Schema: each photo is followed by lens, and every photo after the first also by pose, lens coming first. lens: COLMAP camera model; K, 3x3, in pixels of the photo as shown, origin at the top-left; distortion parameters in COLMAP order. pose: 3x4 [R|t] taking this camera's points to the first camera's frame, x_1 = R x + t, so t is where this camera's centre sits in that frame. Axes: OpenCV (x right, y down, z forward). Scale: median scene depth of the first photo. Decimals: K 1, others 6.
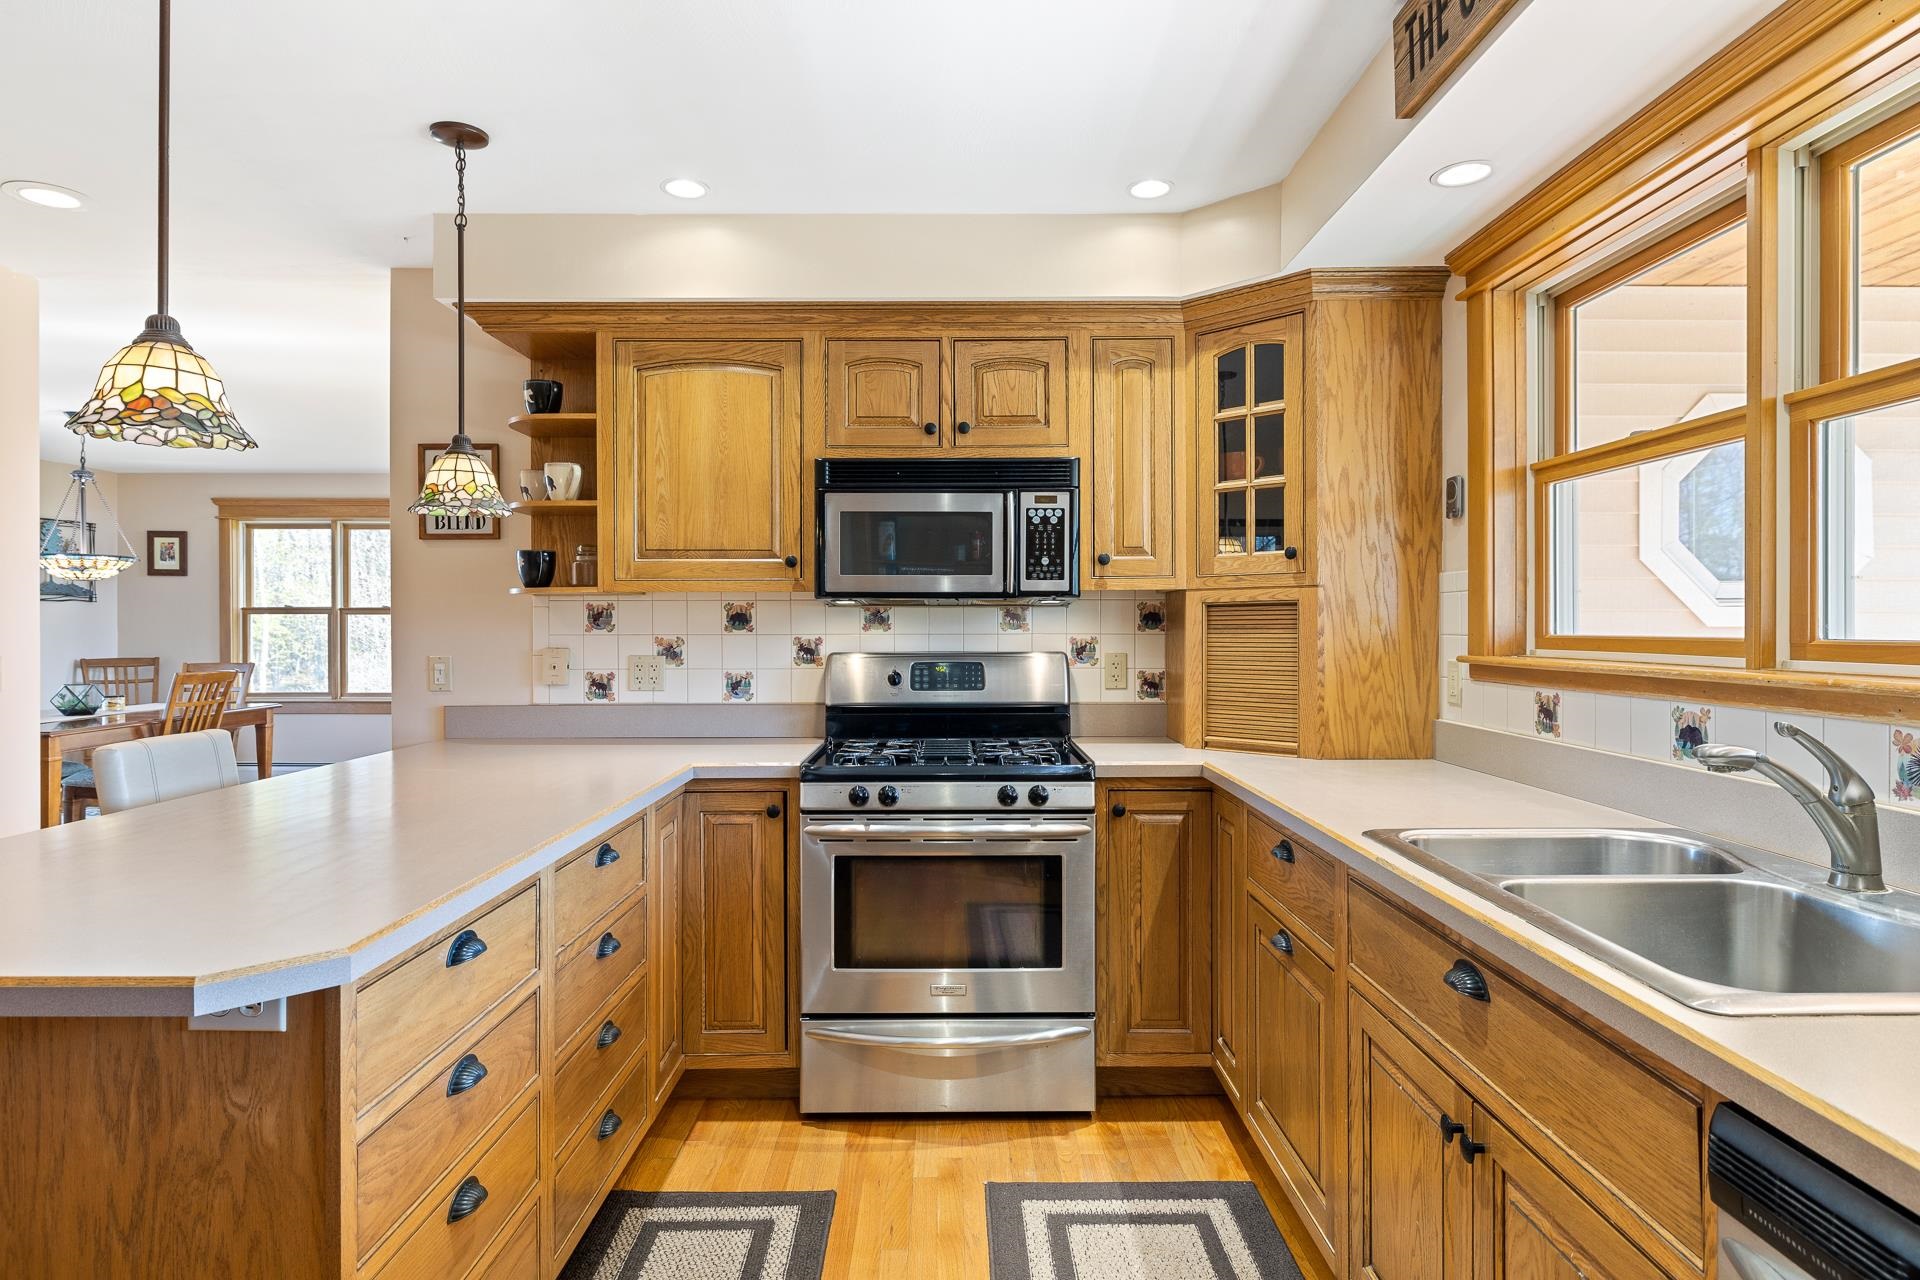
lens RADIAL K [[1052.0, 0, 956.1], [0, 1052.0, 627.8], [0, 0, 1]] dist [-0.001207, -0.000361]
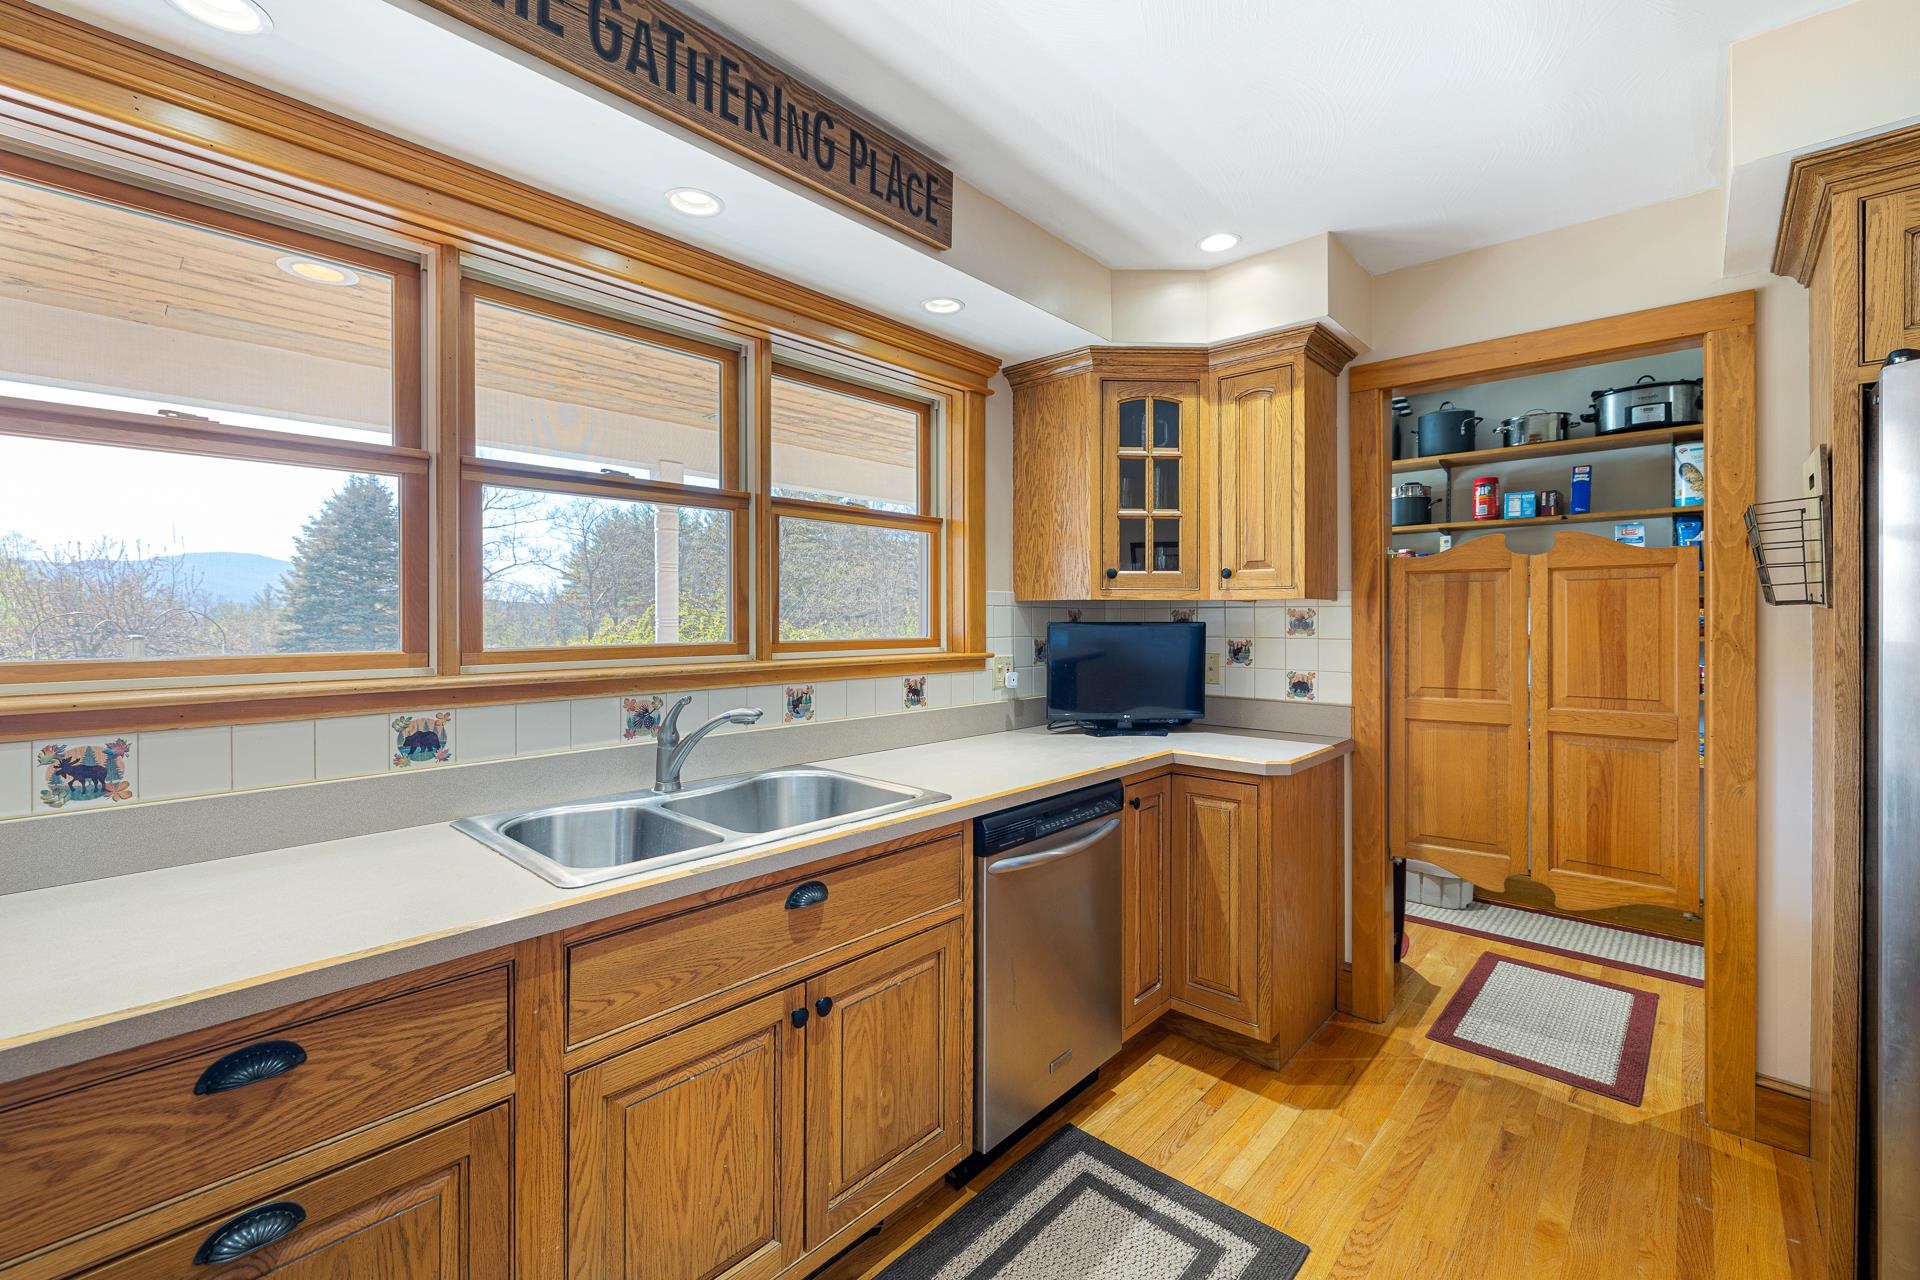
lens RADIAL K [[812.5, 0, 956.4], [0, 812.5, 619.6], [0, 0, 1]] dist [-0.000661, -0.000138]
pose [[-0.736757, 0.001655, 0.676155, -0.176227], [0.004831, 0.999984, 0.002816, -0.014543], [-0.676140, 0.005341, -0.736754, 0.764424]]
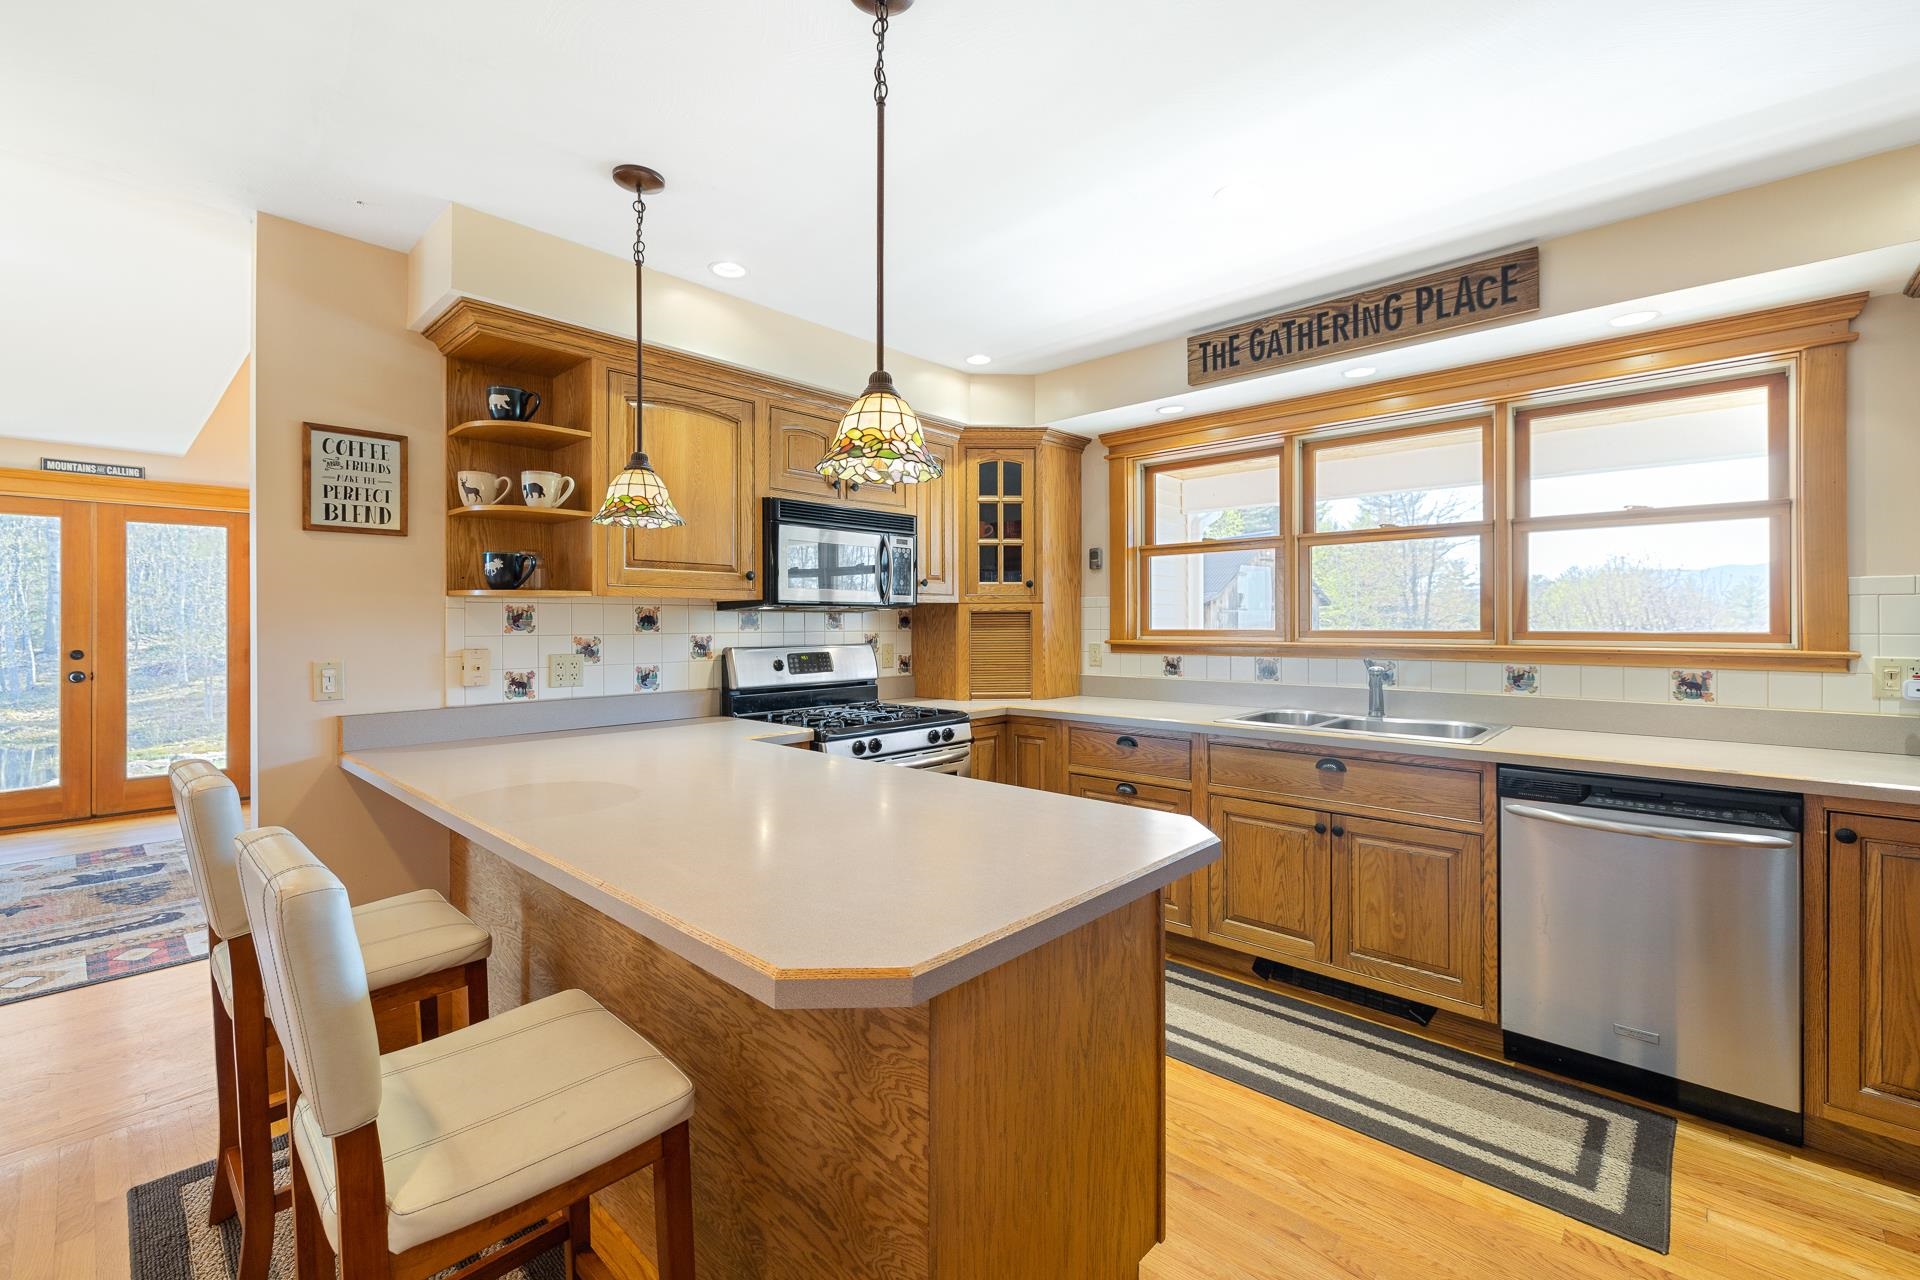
lens RADIAL K [[812.5, 0, 956.4], [0, 812.5, 619.6], [0, 0, 1]] dist [-0.000661, -0.000138]
pose [[0.682678, 0.002393, 0.730715, -0.710512], [0.003753, 0.999970, -0.006780, -0.002363], [-0.730710, 0.007371, 0.682649, 0.150709]]
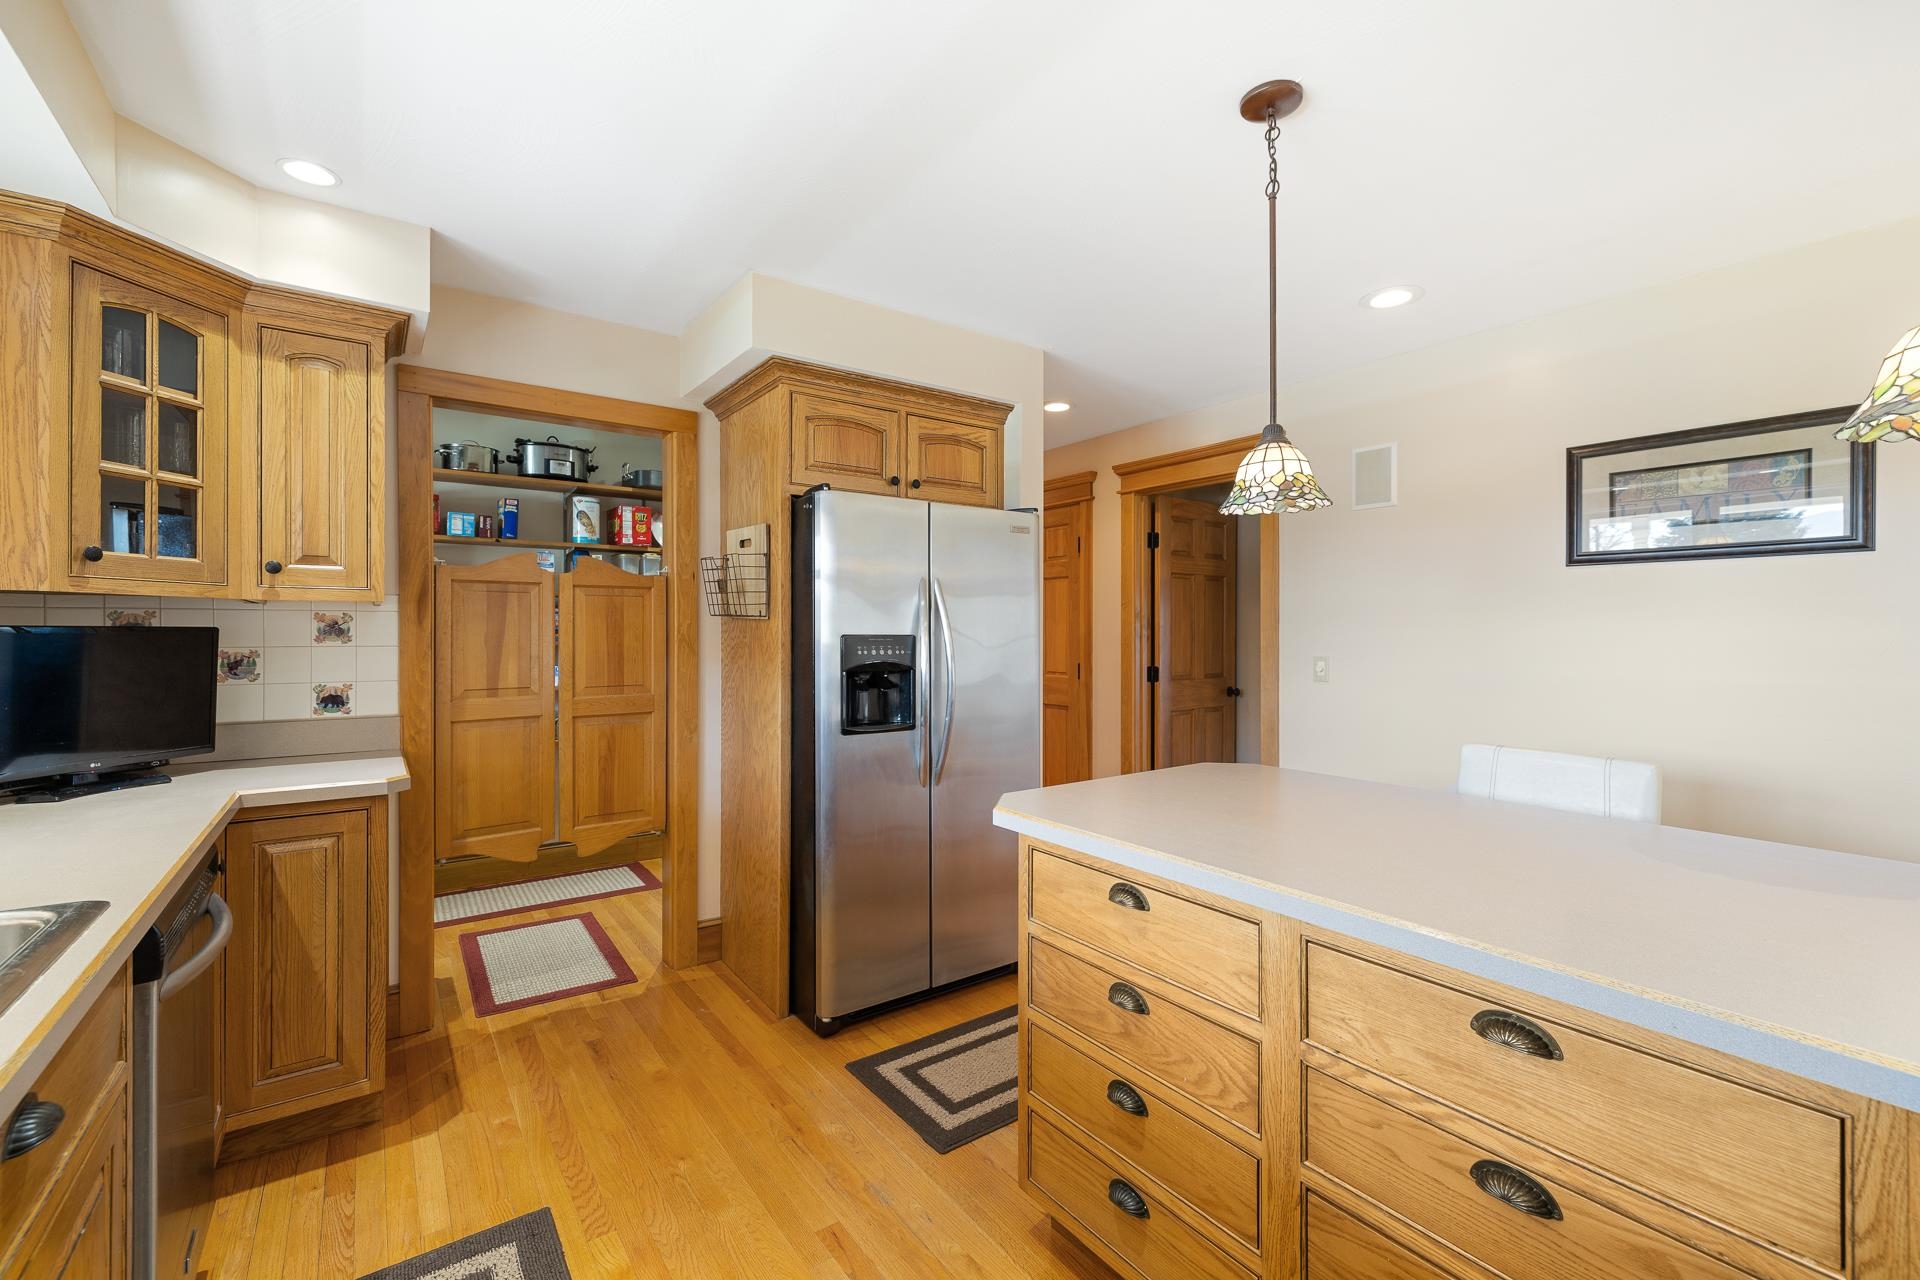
lens RADIAL K [[802.9, 0, 961.8], [0, 802.9, 630.4], [0, 0, 1]] dist [-0.000283, -0.000169]
pose [[-0.806880, 0.000548, -0.590715, 0.148604], [-0.000337, 0.999999, 0.001387, -0.005753], [0.590715, 0.001319, -0.806879, 0.855147]]
